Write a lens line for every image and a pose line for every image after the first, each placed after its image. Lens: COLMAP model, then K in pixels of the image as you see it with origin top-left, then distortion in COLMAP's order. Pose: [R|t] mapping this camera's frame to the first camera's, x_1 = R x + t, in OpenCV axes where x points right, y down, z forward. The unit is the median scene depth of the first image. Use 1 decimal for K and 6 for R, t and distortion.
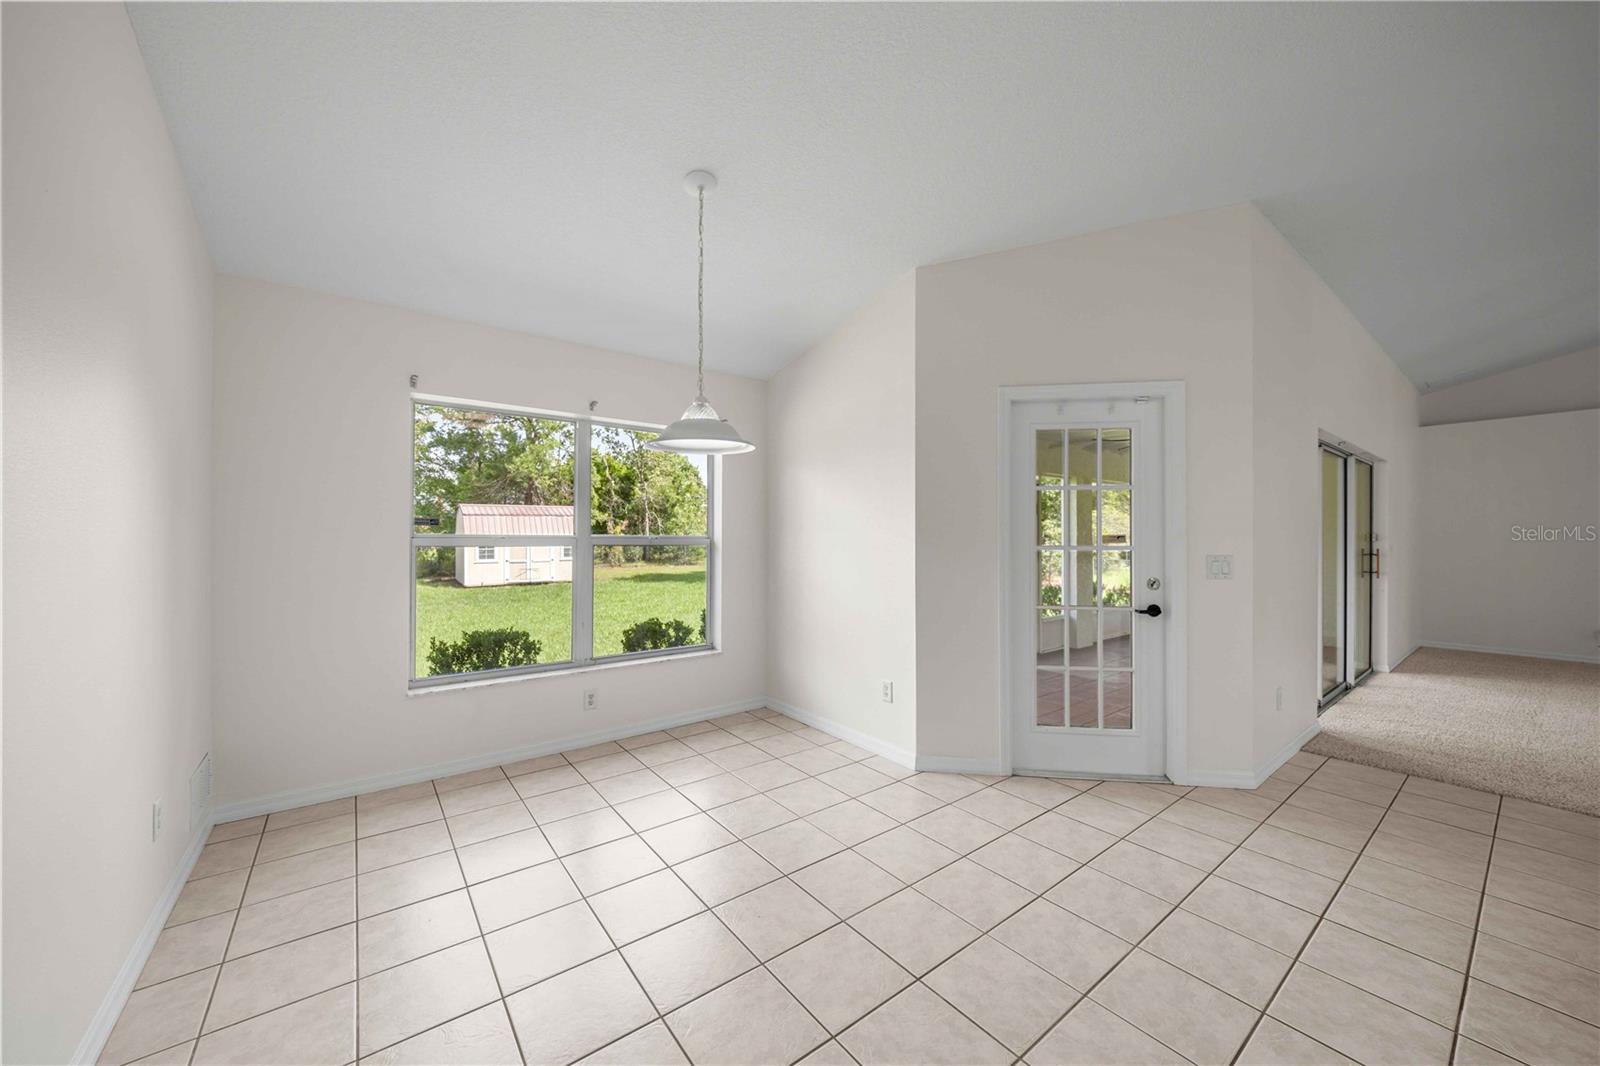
lens RADIAL K [[587.7, 0, 800.1], [0, 587.7, 537.0], [0, 0, 1]] dist [0.002400, -0.003094]
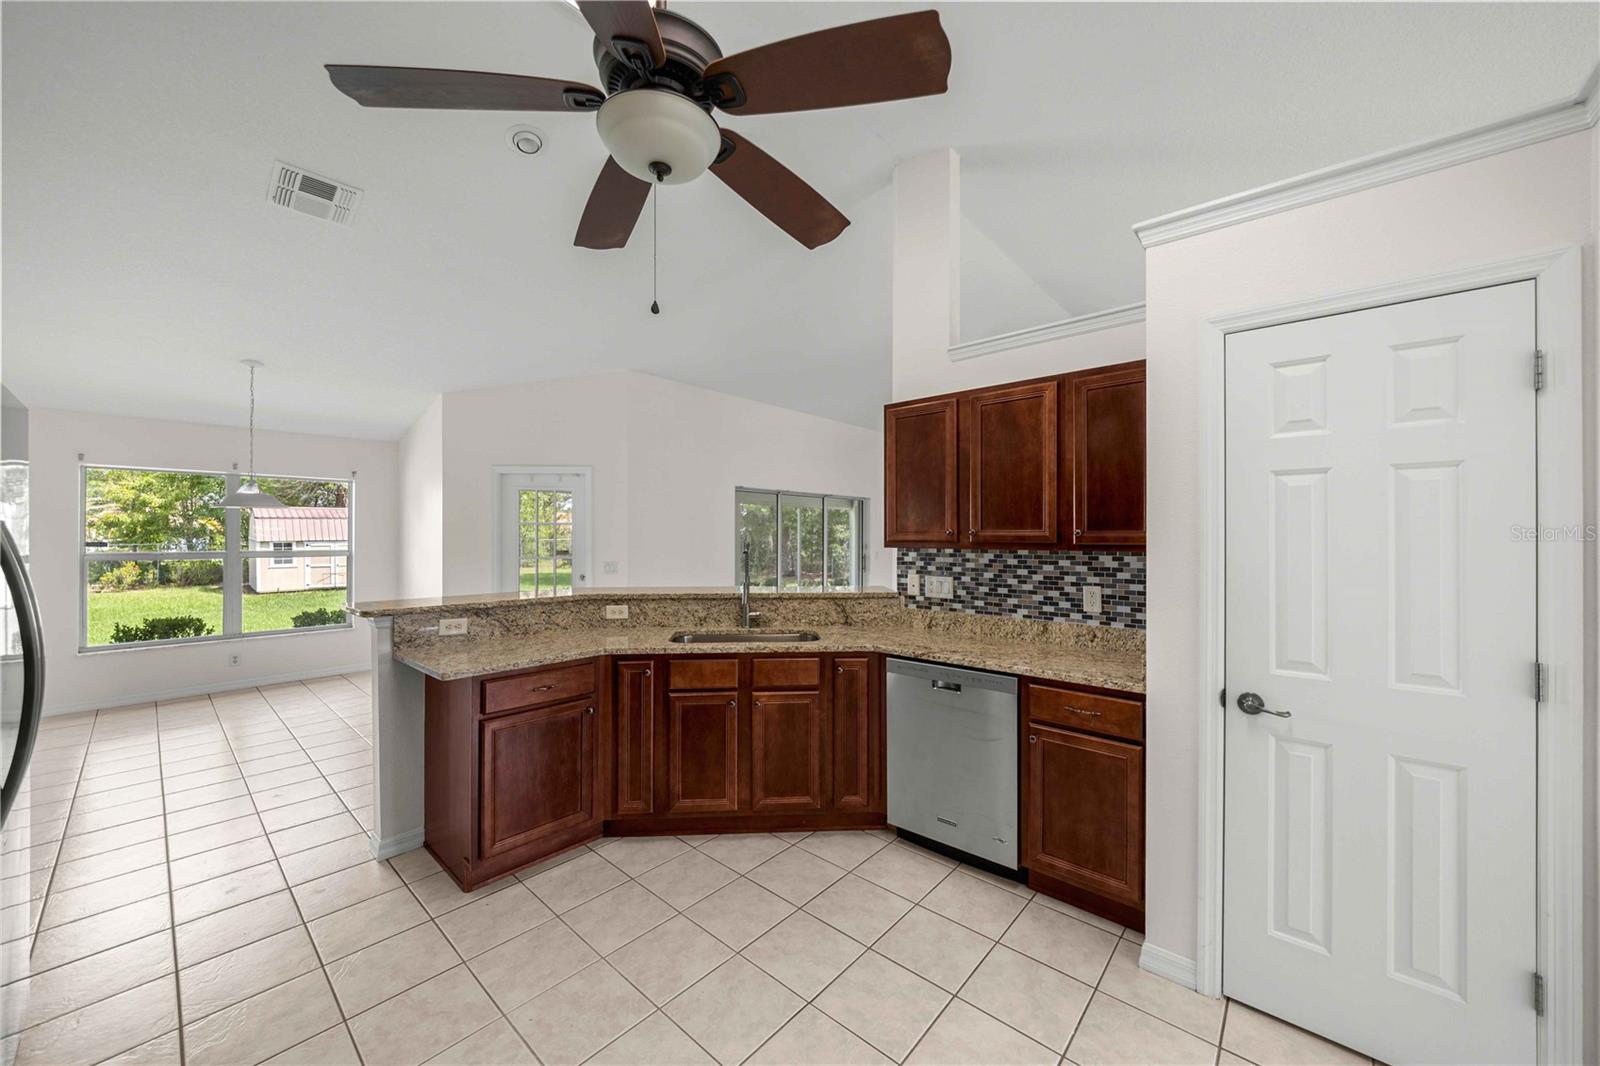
lens RADIAL K [[587.7, 0, 800.1], [0, 587.7, 537.0], [0, 0, 1]] dist [0.002400, -0.003094]
pose [[0.981253, -0.001778, 0.192714, 0.711592], [0.001730, 0.999998, 0.000414, -0.034911], [-0.192715, -0.000073, 0.981255, -0.699564]]
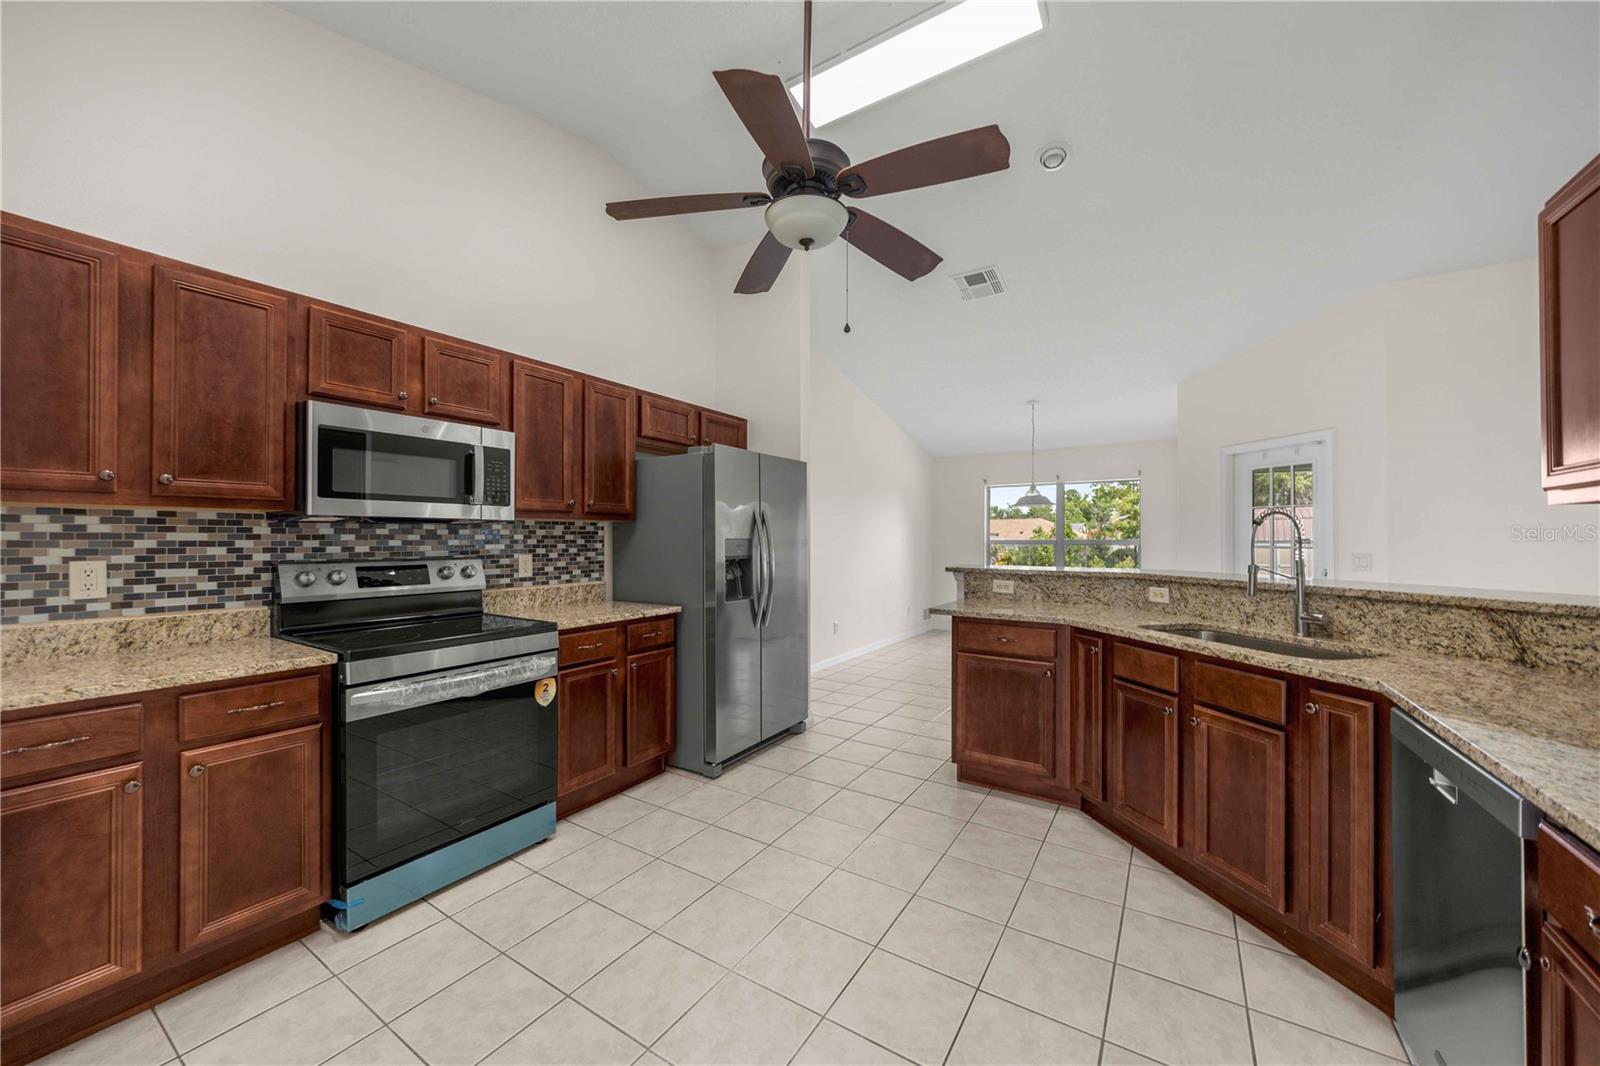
lens RADIAL K [[587.7, 0, 800.1], [0, 587.7, 537.0], [0, 0, 1]] dist [0.002400, -0.003094]
pose [[0.337260, -0.004670, -0.941400, 1.175762], [-0.002827, 0.999978, -0.005974, 0.003787], [0.941407, 0.004676, 0.337239, -0.514150]]
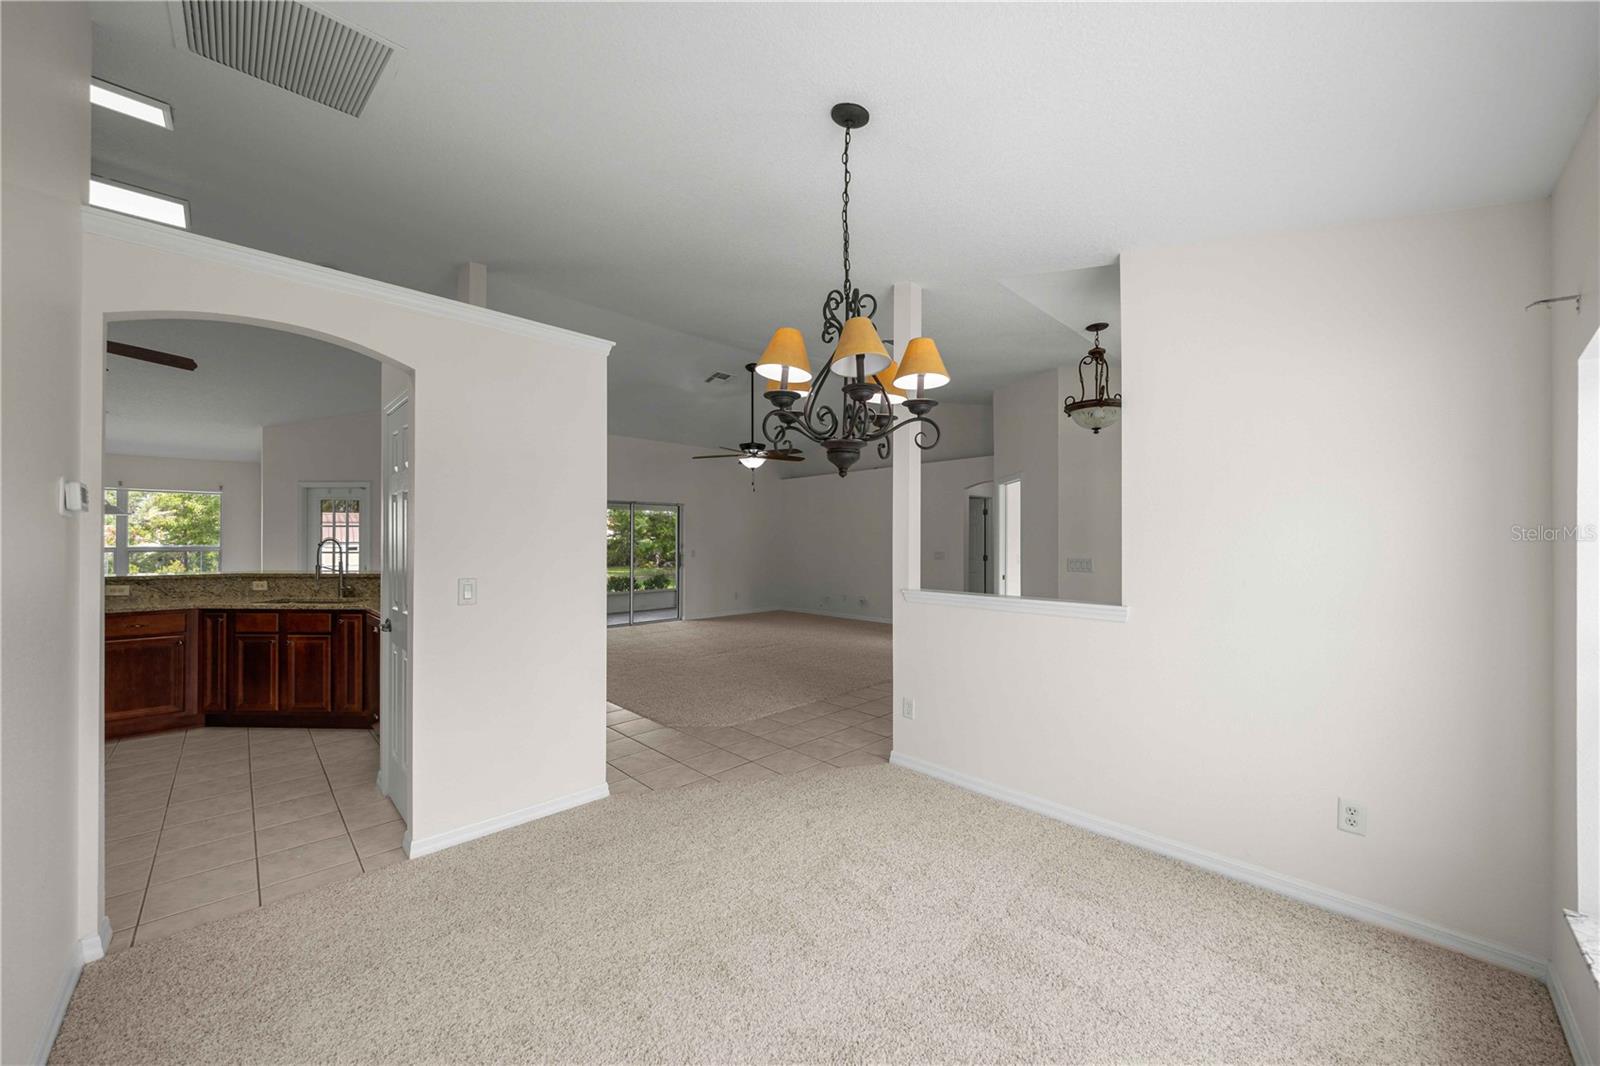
lens RADIAL K [[587.7, 0, 800.1], [0, 587.7, 537.0], [0, 0, 1]] dist [0.002400, -0.003094]
pose [[0.993949, 0.001845, 0.109827, 1.617654], [-0.001071, 0.999974, -0.007112, -0.022963], [-0.109837, 0.006951, 0.993925, -1.185755]]
